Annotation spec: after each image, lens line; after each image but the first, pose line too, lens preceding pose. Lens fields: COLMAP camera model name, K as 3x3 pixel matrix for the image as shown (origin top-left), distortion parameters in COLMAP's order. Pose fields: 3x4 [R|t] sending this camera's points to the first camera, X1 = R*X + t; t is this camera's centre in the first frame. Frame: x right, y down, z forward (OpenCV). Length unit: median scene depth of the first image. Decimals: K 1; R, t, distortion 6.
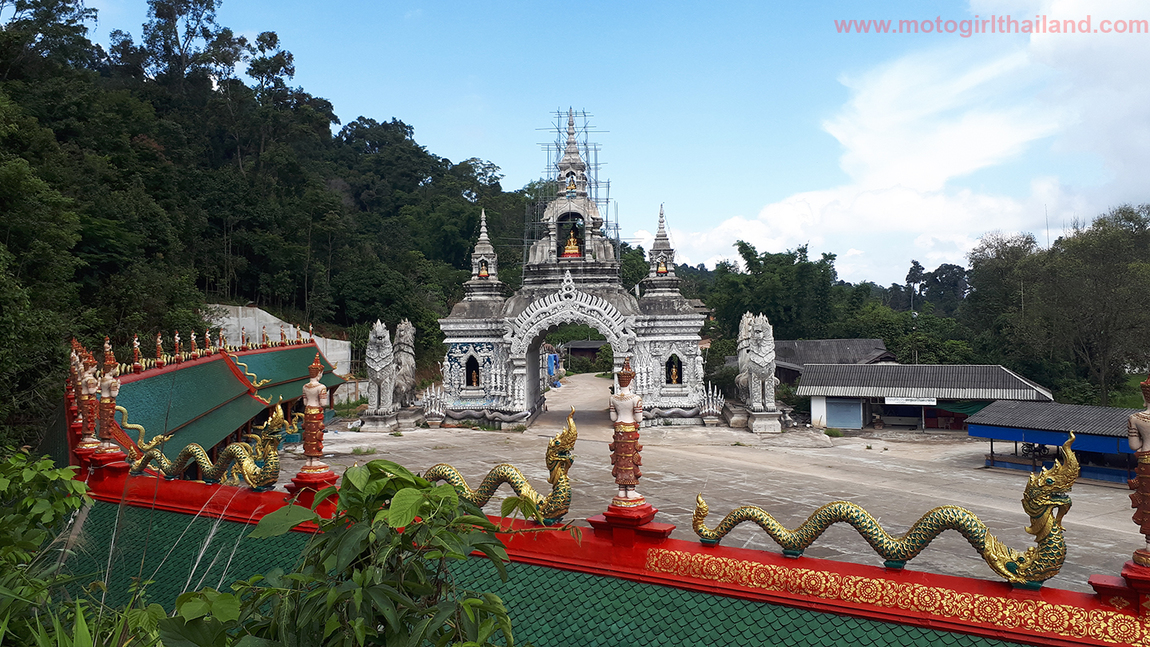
lens RADIAL K [[949.0, 0, 575.0], [0, 949.0, 323.5], [0, 0, 1]] dist [0.140282, -0.370530]
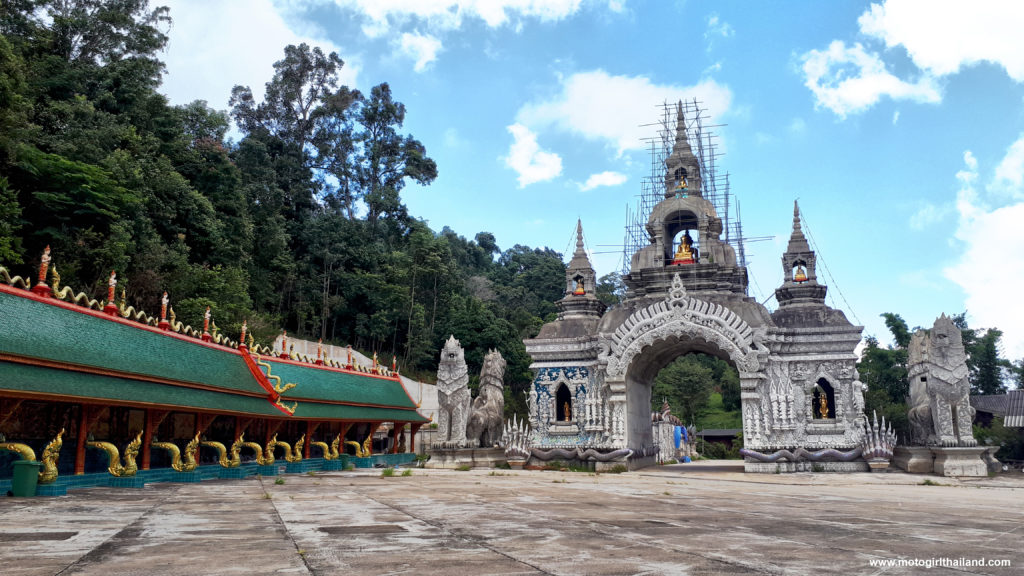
lens RADIAL K [[845.0, 0, 512.0], [0, 845.0, 288.0], [0, 0, 1]] dist [0.140282, -0.370530]
pose [[0.973379, -0.027523, -0.227542, 0.019781], [-0.011292, 0.985800, -0.167542, 0.078172], [0.228922, 0.165652, 0.959247, 0.269950]]
